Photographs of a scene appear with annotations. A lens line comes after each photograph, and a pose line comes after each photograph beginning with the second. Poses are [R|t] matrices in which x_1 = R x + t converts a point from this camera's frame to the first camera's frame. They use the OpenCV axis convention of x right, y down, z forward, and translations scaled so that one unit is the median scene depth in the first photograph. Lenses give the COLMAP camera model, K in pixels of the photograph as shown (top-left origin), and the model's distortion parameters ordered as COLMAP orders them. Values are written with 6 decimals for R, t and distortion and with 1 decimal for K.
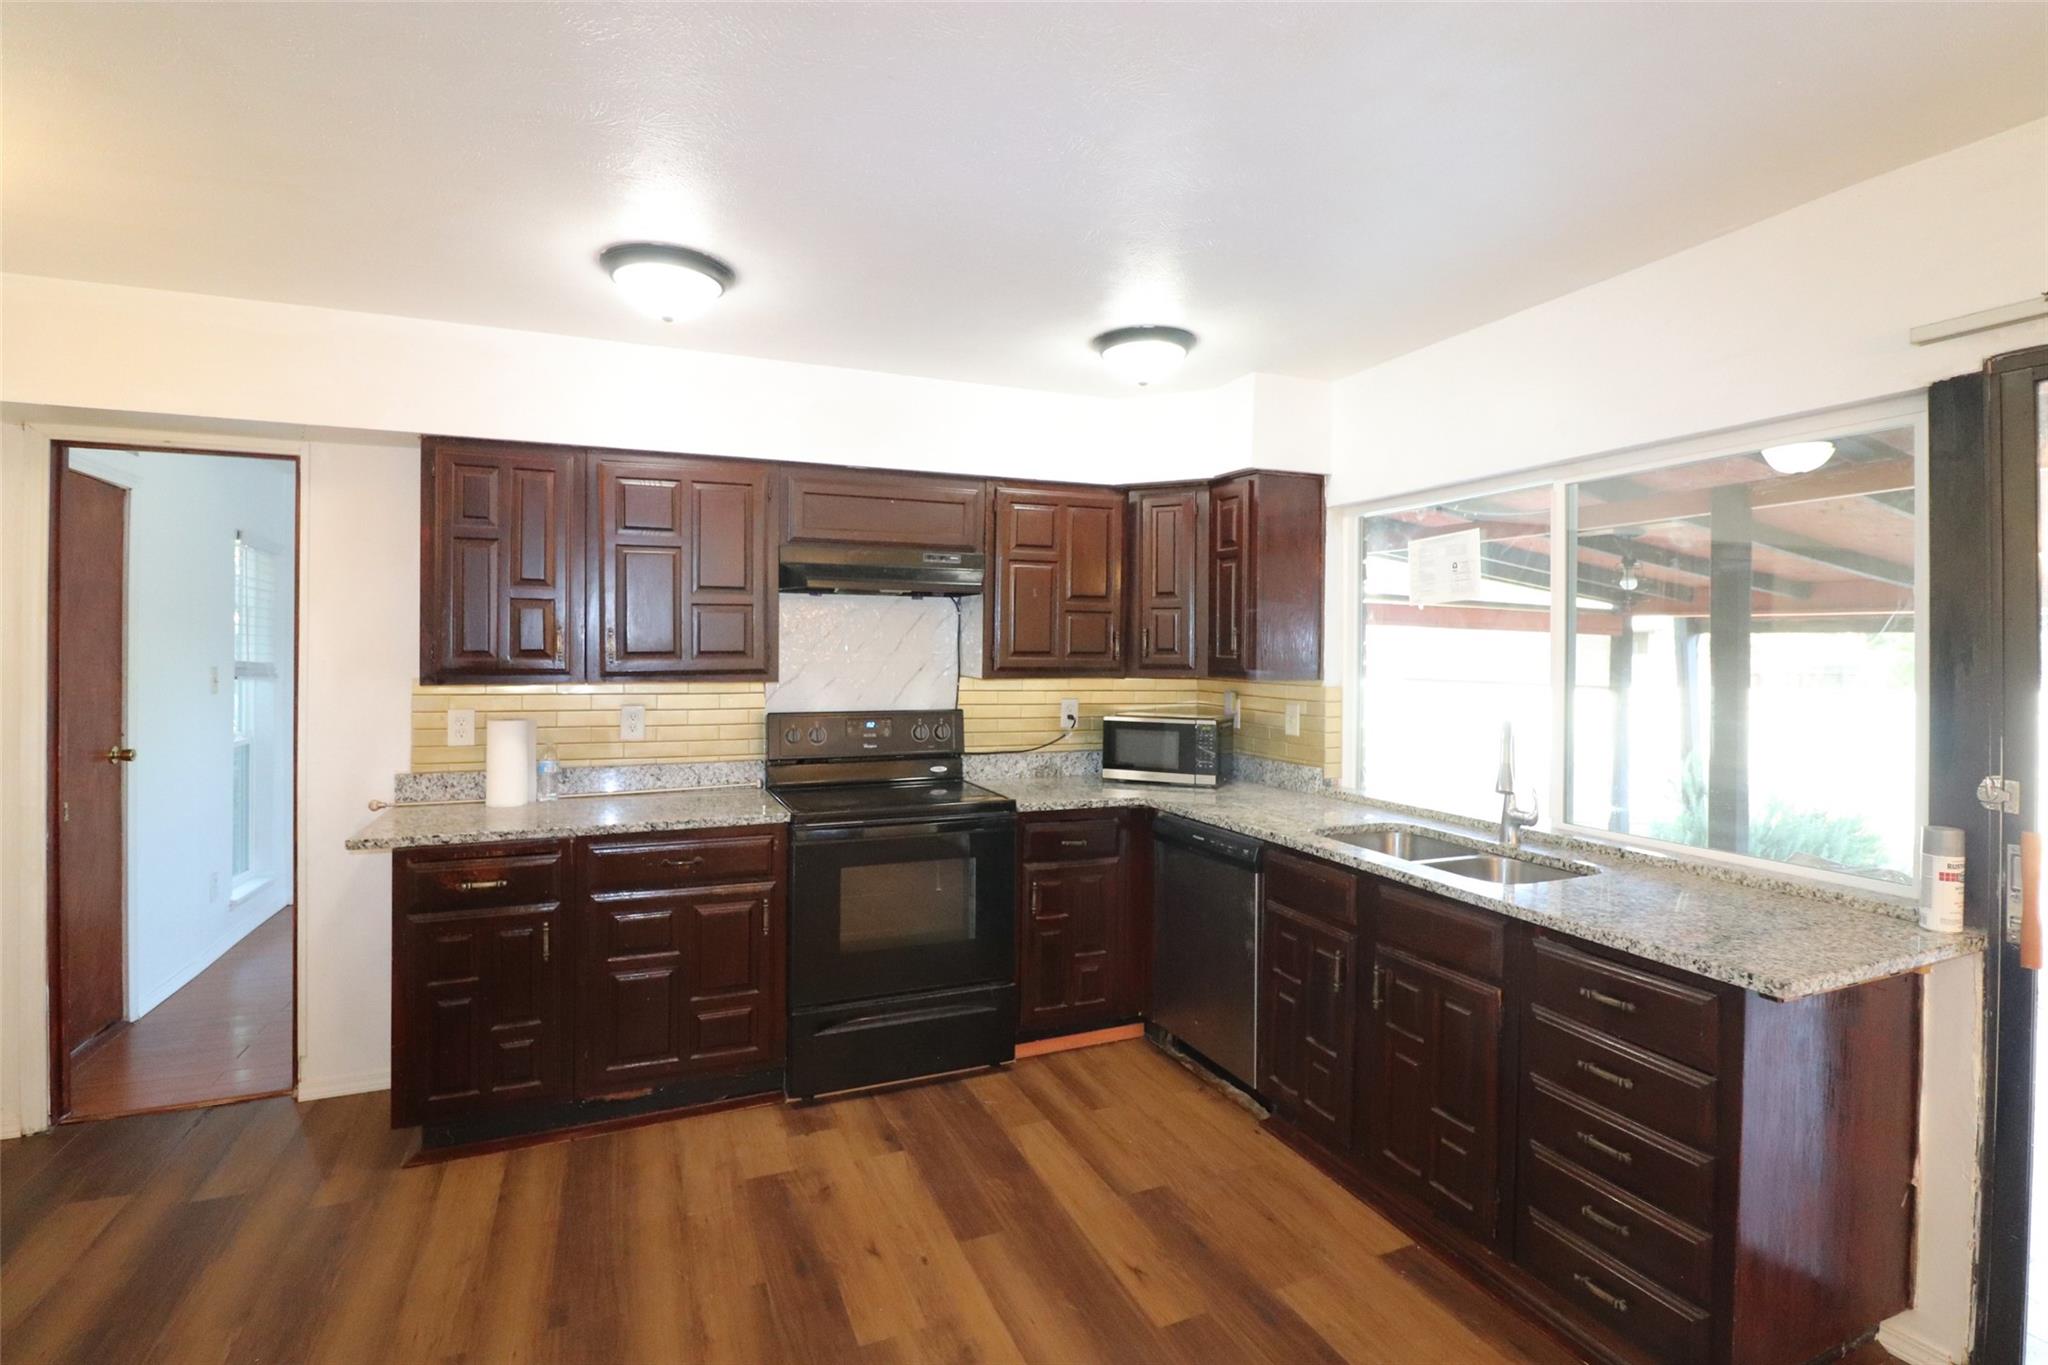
lens RADIAL K [[976.7, 0, 1028.9], [0, 976.7, 654.8], [0, 0, 1]] dist [-0.001253, -0.000095]
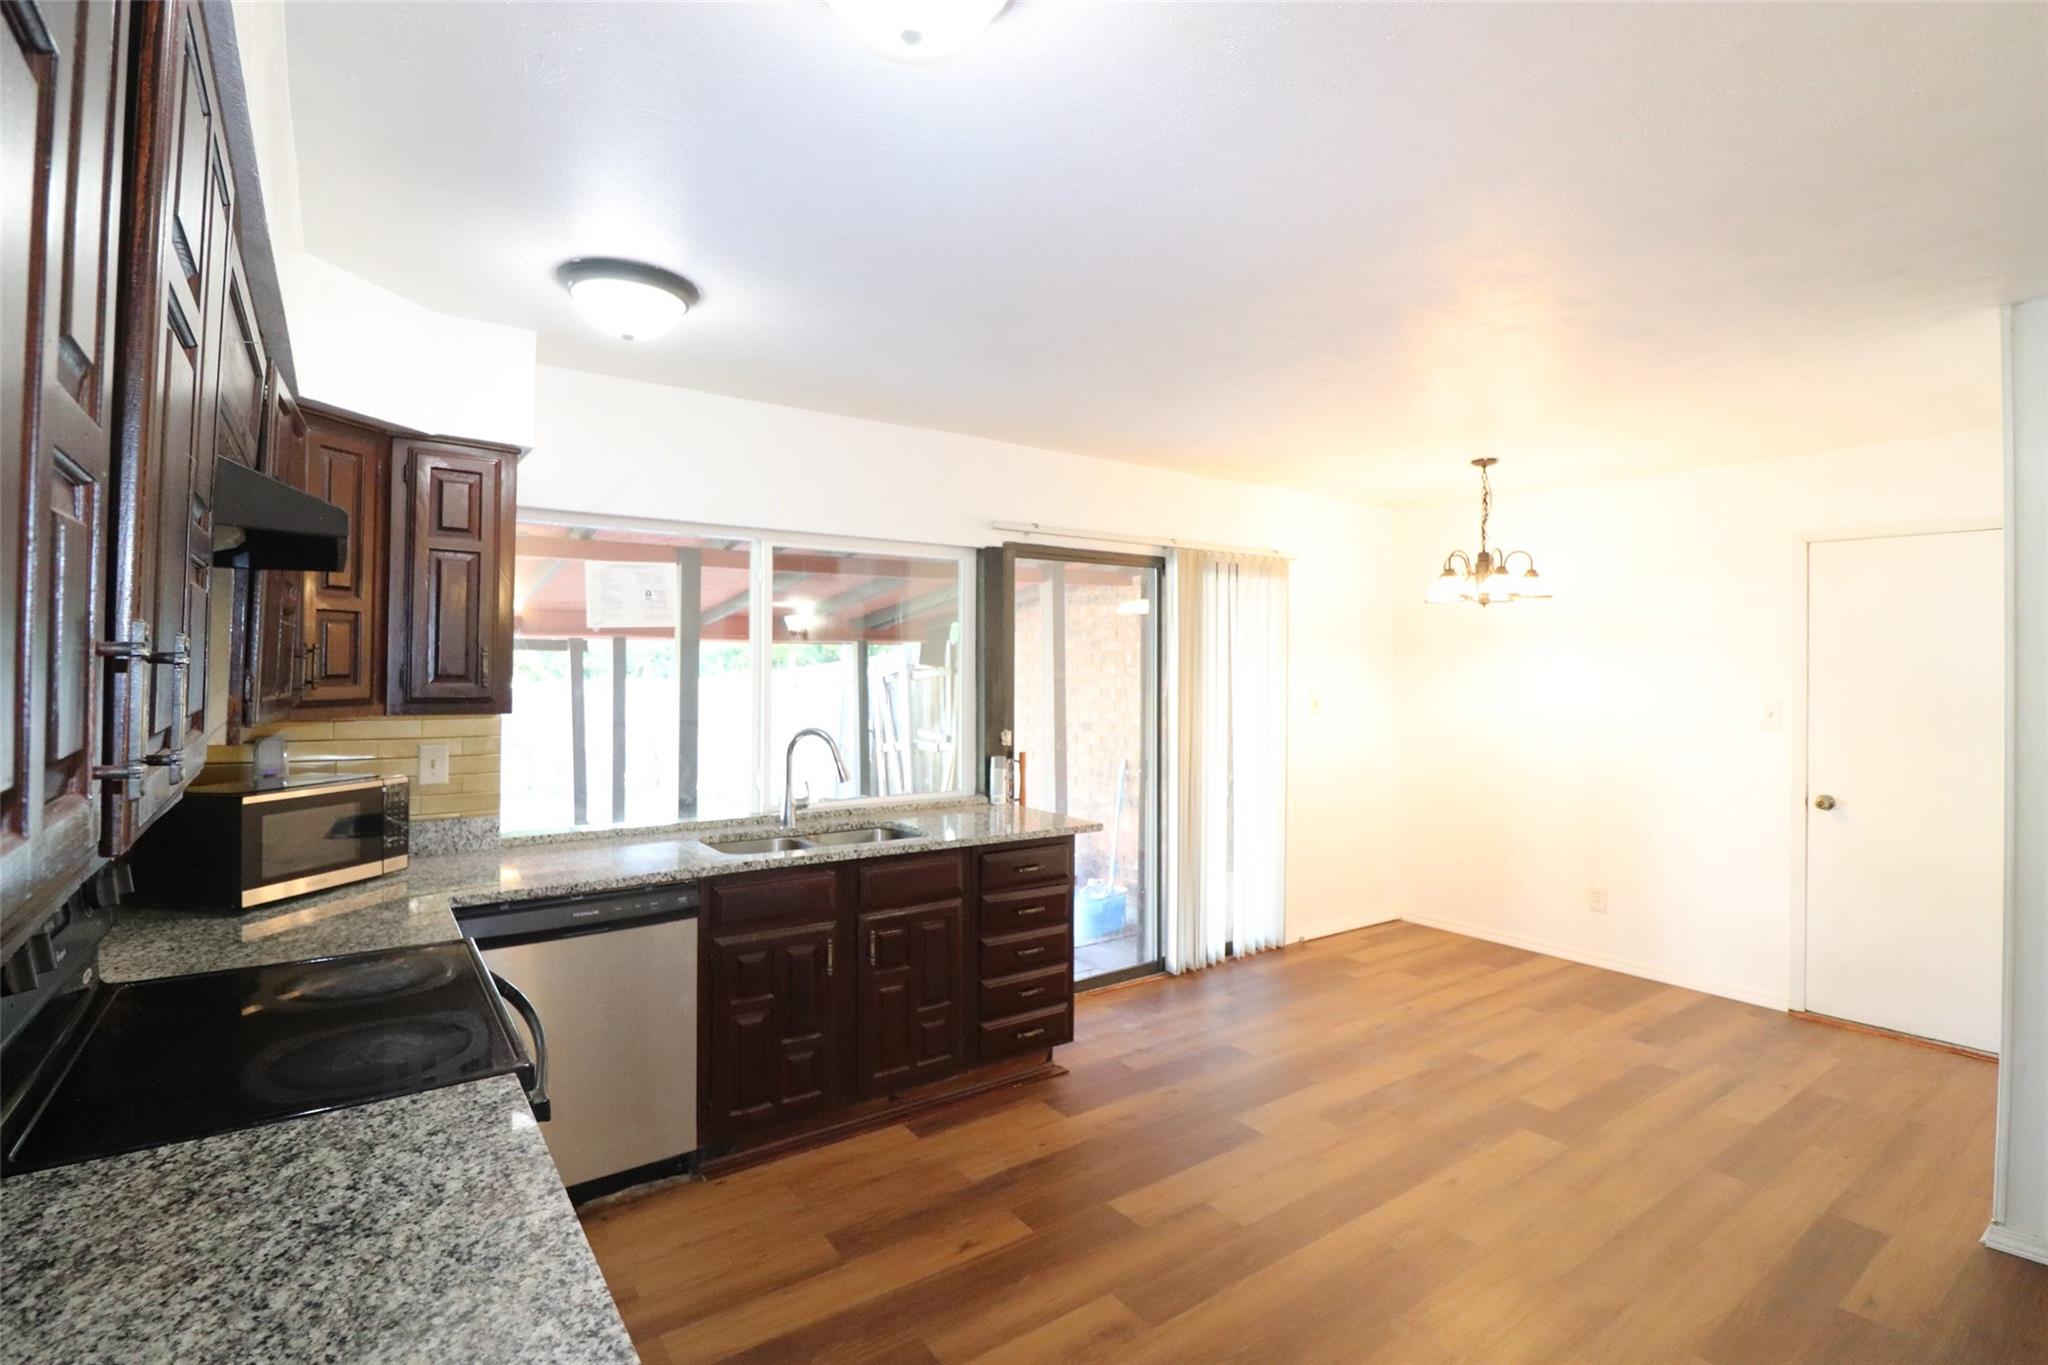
lens RADIAL K [[976.7, 0, 1028.9], [0, 976.7, 654.8], [0, 0, 1]] dist [-0.001253, -0.000095]
pose [[-0.224048, 0.010597, 0.974521, -0.966024], [0.000506, 0.999942, -0.010757, -0.018418], [-0.974578, -0.001917, -0.224040, 1.164216]]
